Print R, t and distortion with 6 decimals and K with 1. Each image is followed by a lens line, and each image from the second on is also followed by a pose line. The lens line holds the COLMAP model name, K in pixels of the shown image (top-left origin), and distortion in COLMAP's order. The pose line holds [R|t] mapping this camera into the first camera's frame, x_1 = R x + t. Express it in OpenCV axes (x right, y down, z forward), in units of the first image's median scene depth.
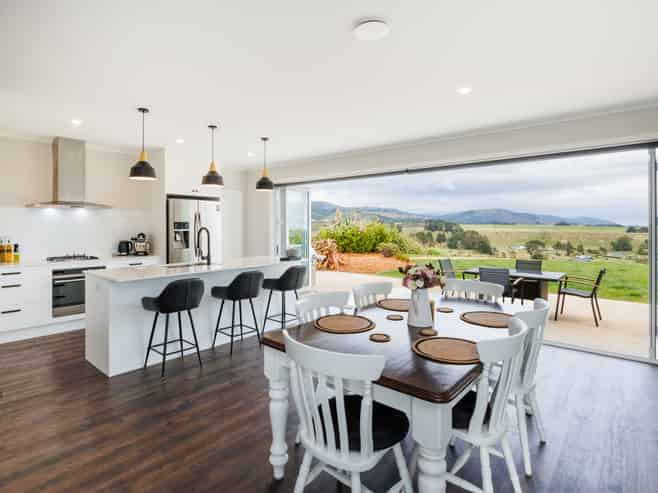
lens RADIAL K [[355.8, 0, 326.6], [0, 355.8, 245.5], [0, 0, 1]] dist [0.000571, -0.000016]
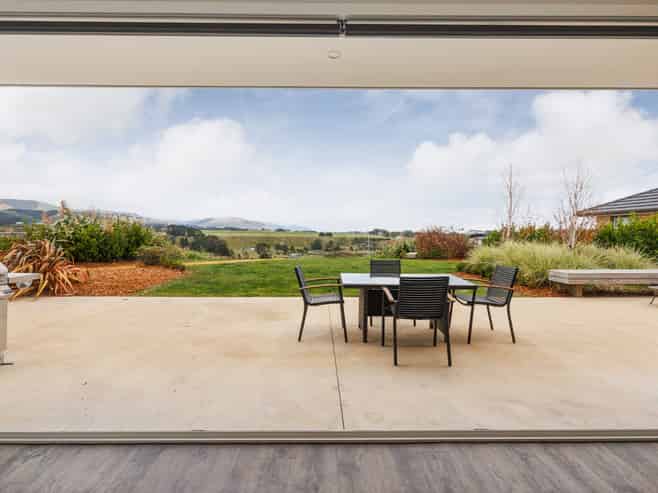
lens RADIAL K [[325.2, 0, 323.7], [0, 325.2, 231.7], [0, 0, 1]] dist [-0.001532, 0.000087]
pose [[0.753644, 0.004774, 0.657266, -0.001426], [0.030488, 0.998643, -0.042213, 0.001983], [-0.656576, 0.051853, 0.752476, 0.233075]]
